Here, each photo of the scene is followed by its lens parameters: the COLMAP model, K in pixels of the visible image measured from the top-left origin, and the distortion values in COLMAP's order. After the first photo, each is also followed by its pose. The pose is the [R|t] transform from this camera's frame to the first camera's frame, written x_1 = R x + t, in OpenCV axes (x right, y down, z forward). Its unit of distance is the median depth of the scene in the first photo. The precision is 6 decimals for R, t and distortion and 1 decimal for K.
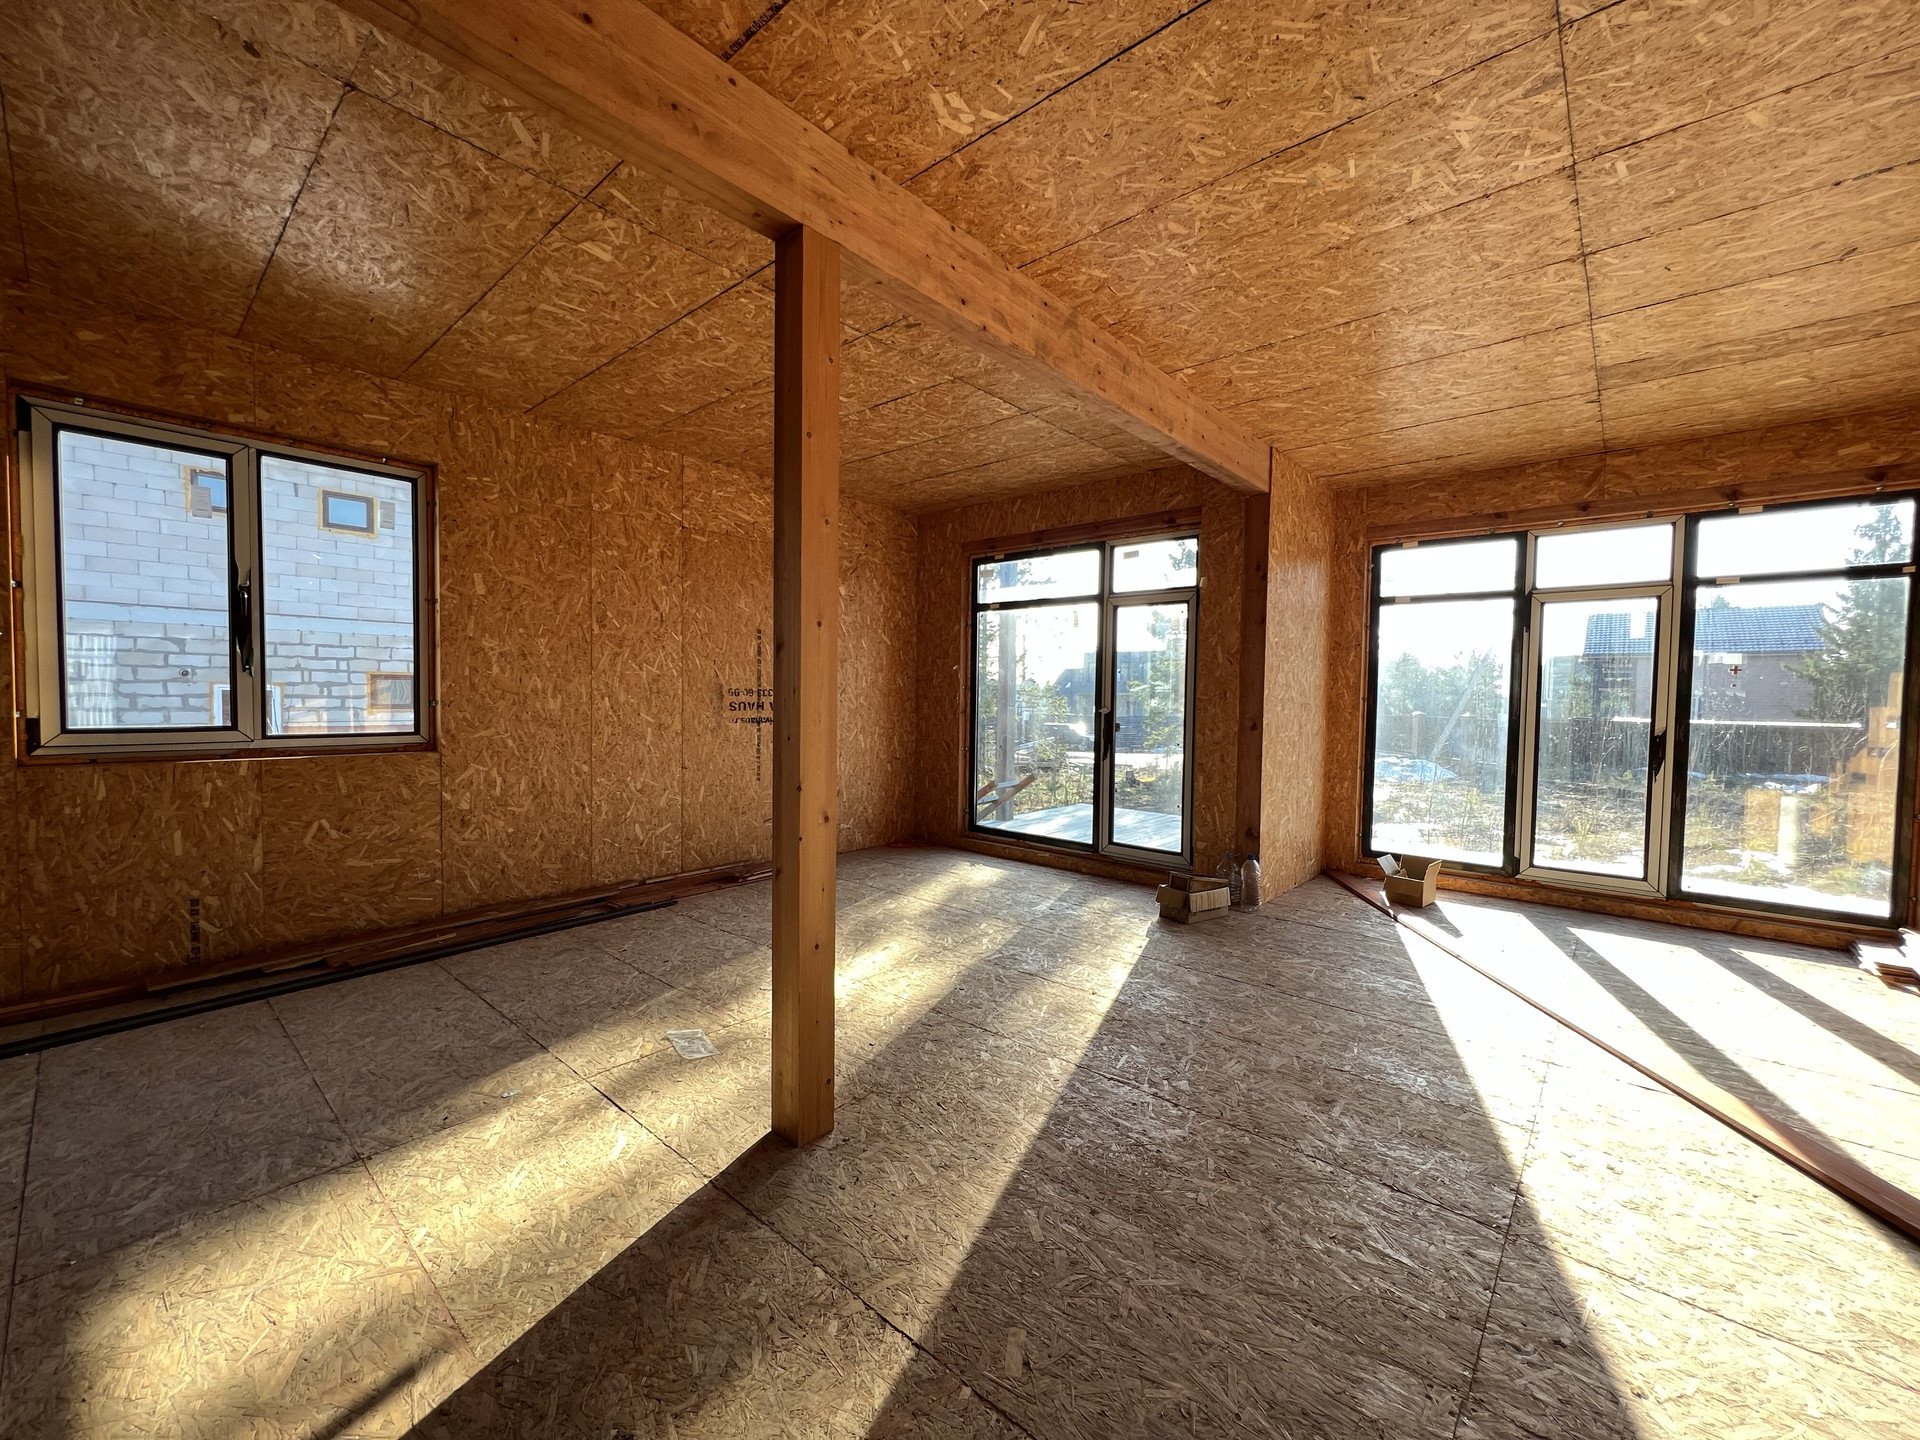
lens RADIAL K [[760.7, 0, 977.2], [0, 760.7, 722.3], [0, 0, 1]] dist [0.000856, 0.000715]
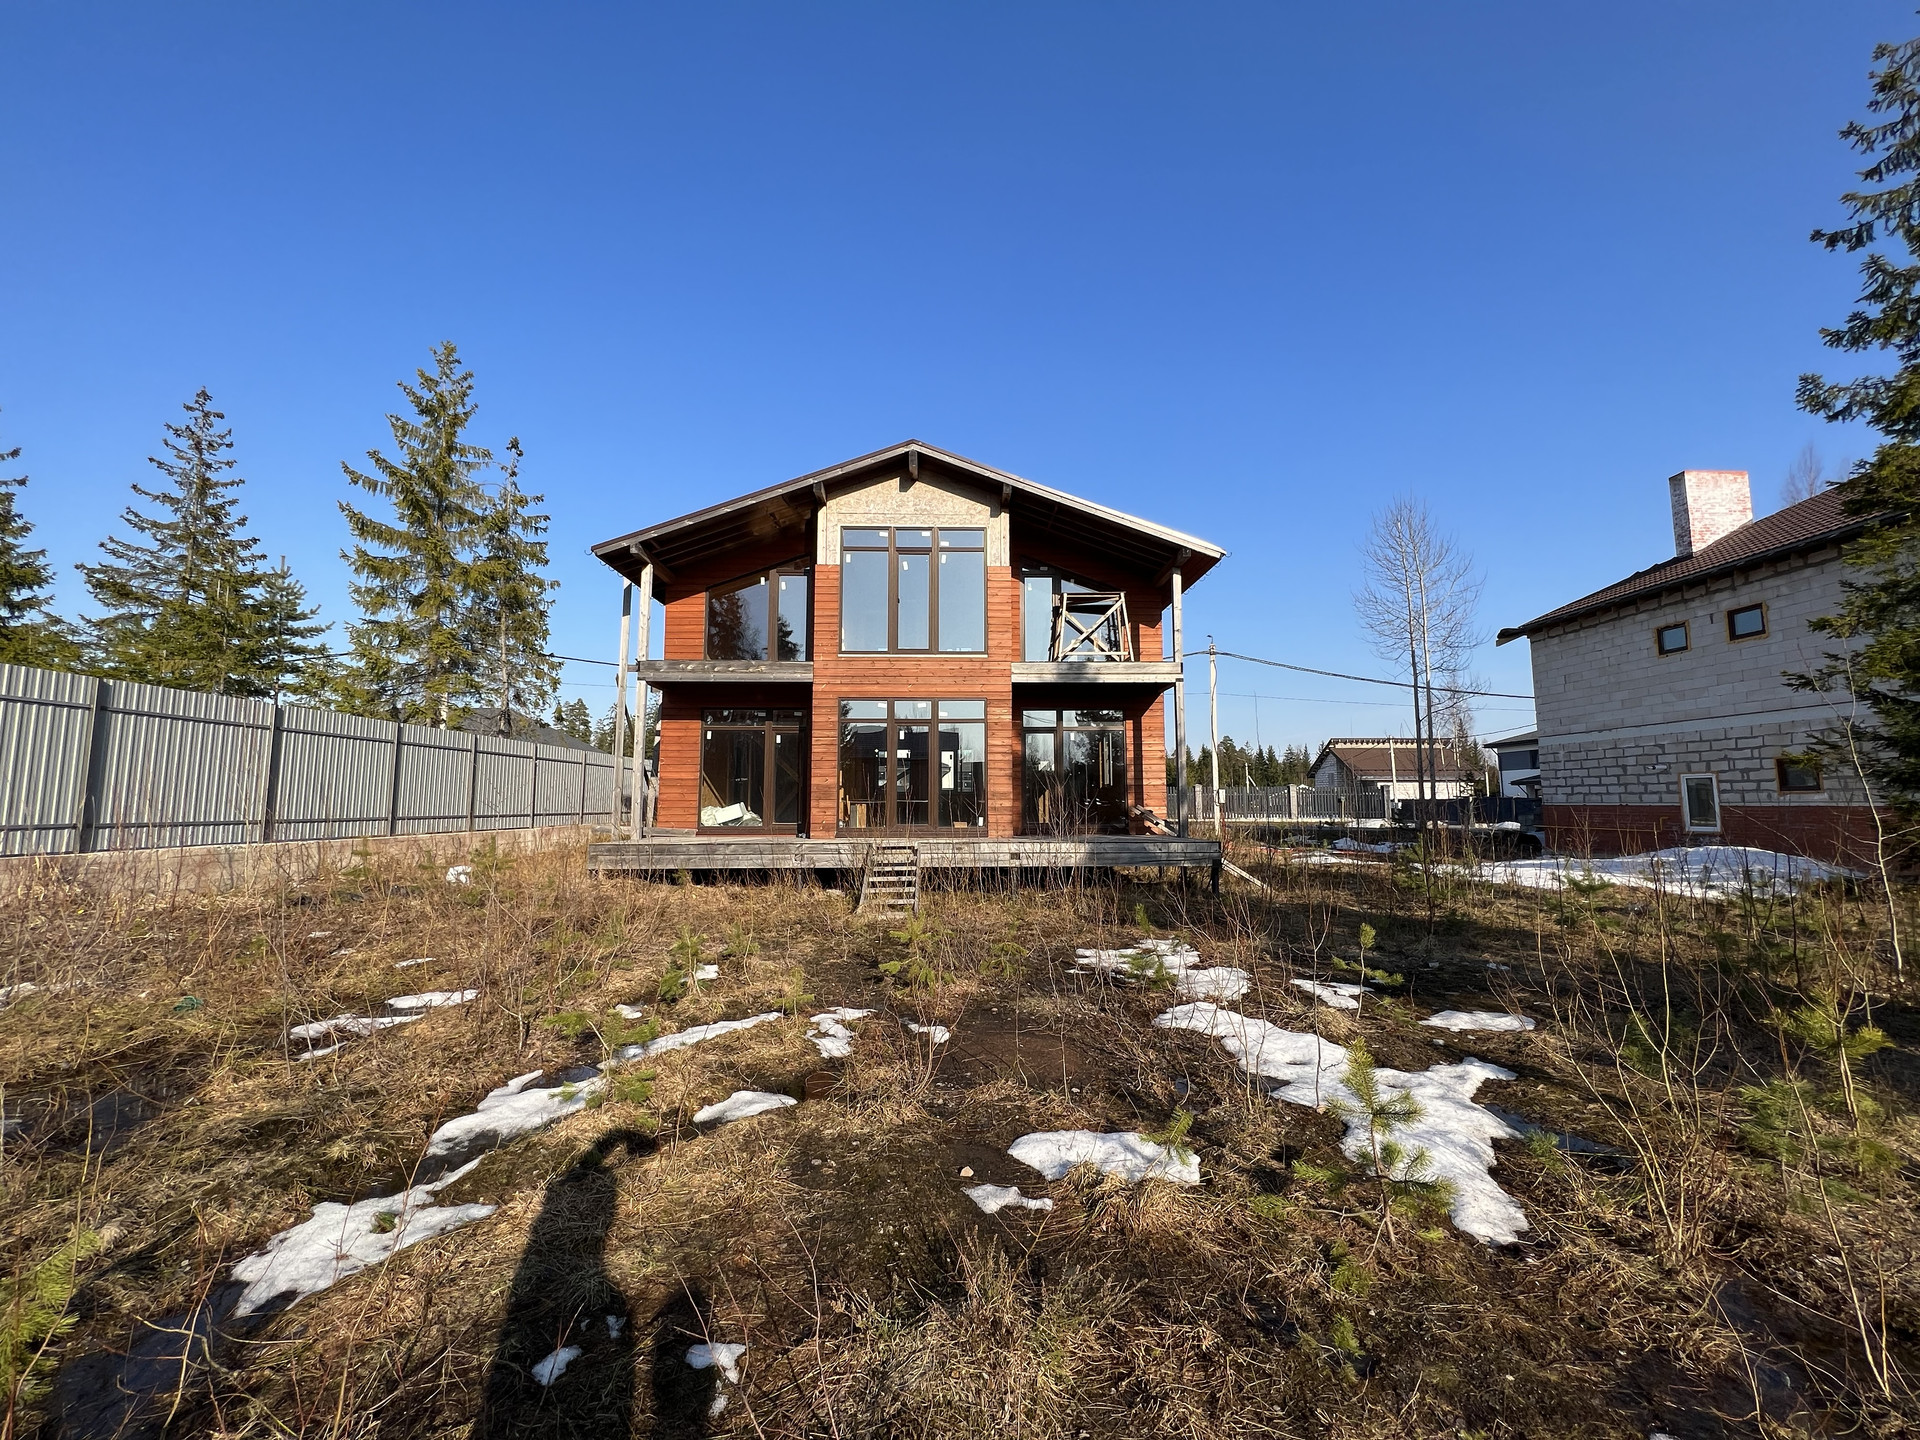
lens RADIAL K [[760.7, 0, 962.5], [0, 760.7, 728.5], [0, 0, 1]] dist [0.000856, 0.000715]
pose [[-0.740124, -0.075745, -0.668191, 0.844948], [-0.026730, 0.996165, -0.083316, 0.016518], [0.671939, -0.043803, -0.739310, 1.065847]]
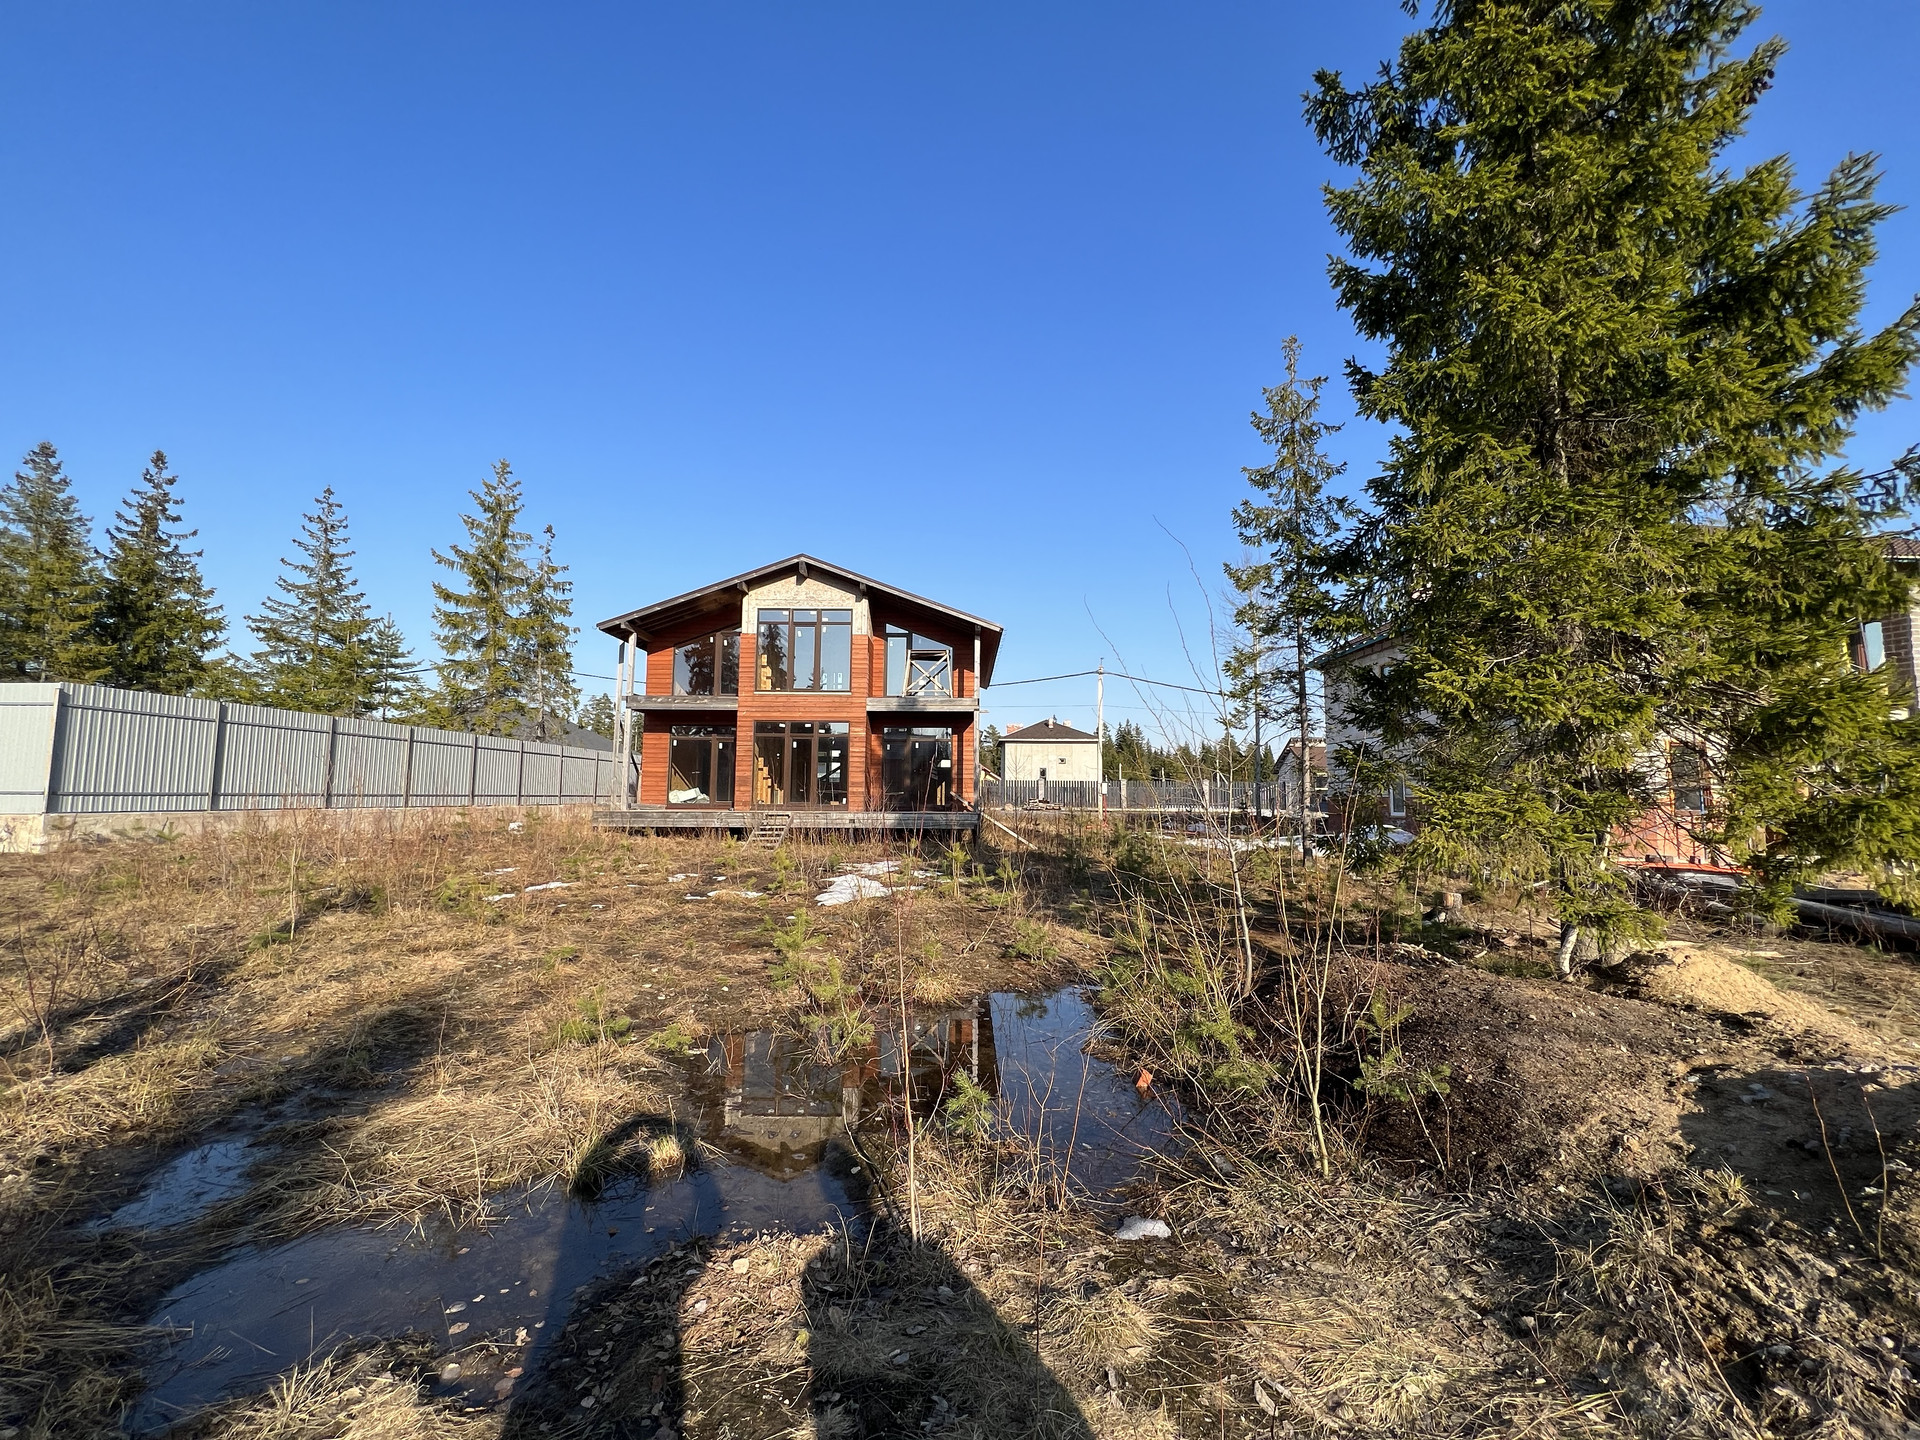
lens RADIAL K [[760.7, 0, 958.2], [0, 760.7, 720.2], [0, 0, 1]] dist [0.000856, 0.000715]
pose [[-0.761159, -0.081748, -0.643392, 1.017391], [-0.035272, 0.995774, -0.084793, 0.013852], [0.647605, -0.041847, -0.760826, 1.831606]]
